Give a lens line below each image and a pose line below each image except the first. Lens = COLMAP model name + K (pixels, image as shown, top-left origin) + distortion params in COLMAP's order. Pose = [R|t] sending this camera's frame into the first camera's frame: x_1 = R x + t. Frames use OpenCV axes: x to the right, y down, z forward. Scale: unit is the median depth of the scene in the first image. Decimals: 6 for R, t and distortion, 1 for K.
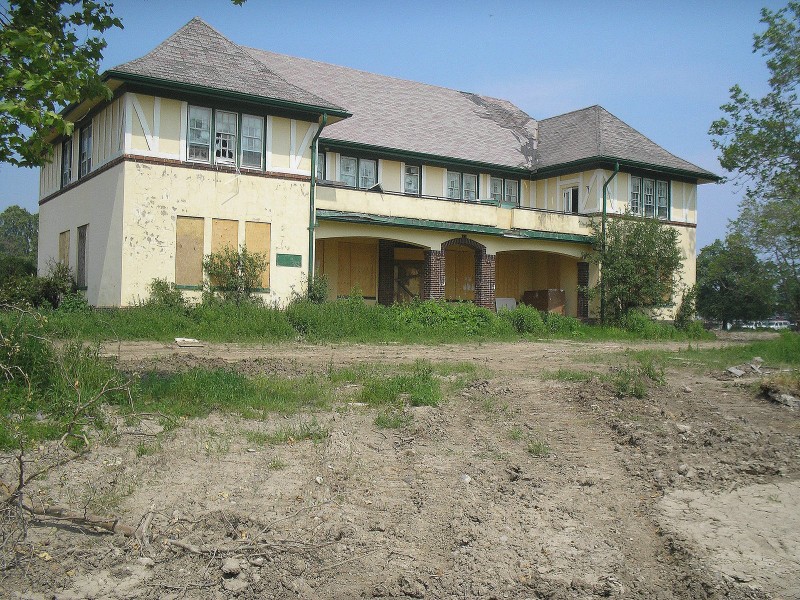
lens RADIAL K [[834.5, 0, 400.0], [0, 834.5, 300.0], [0, 0, 1]] dist [0.013550, 0.012128]
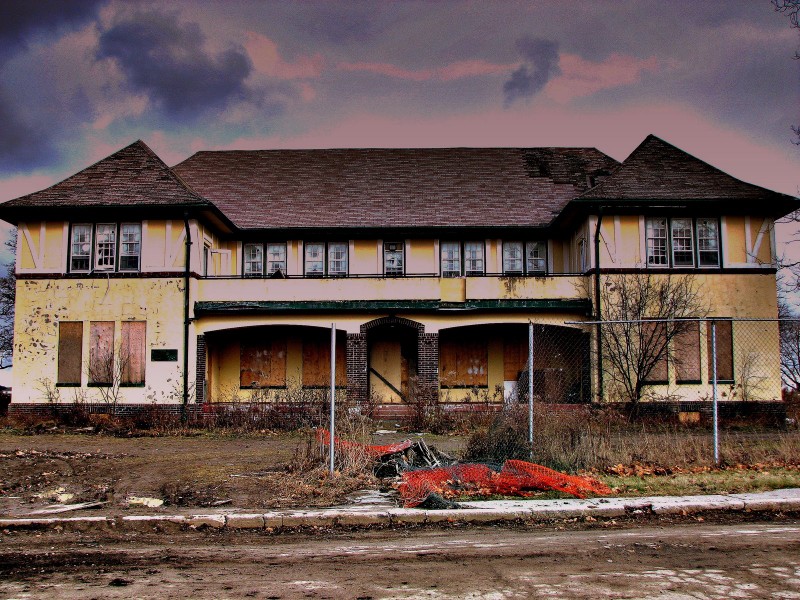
lens RADIAL K [[846.0, 0, 398.8], [0, 846.0, 315.4], [0, 0, 1]] dist [-0.062863, 0.008898]
pose [[0.820534, -0.080643, -0.565880, 0.693248], [0.032521, 0.994980, -0.094637, 0.011175], [0.570671, 0.059250, 0.819038, 0.310879]]
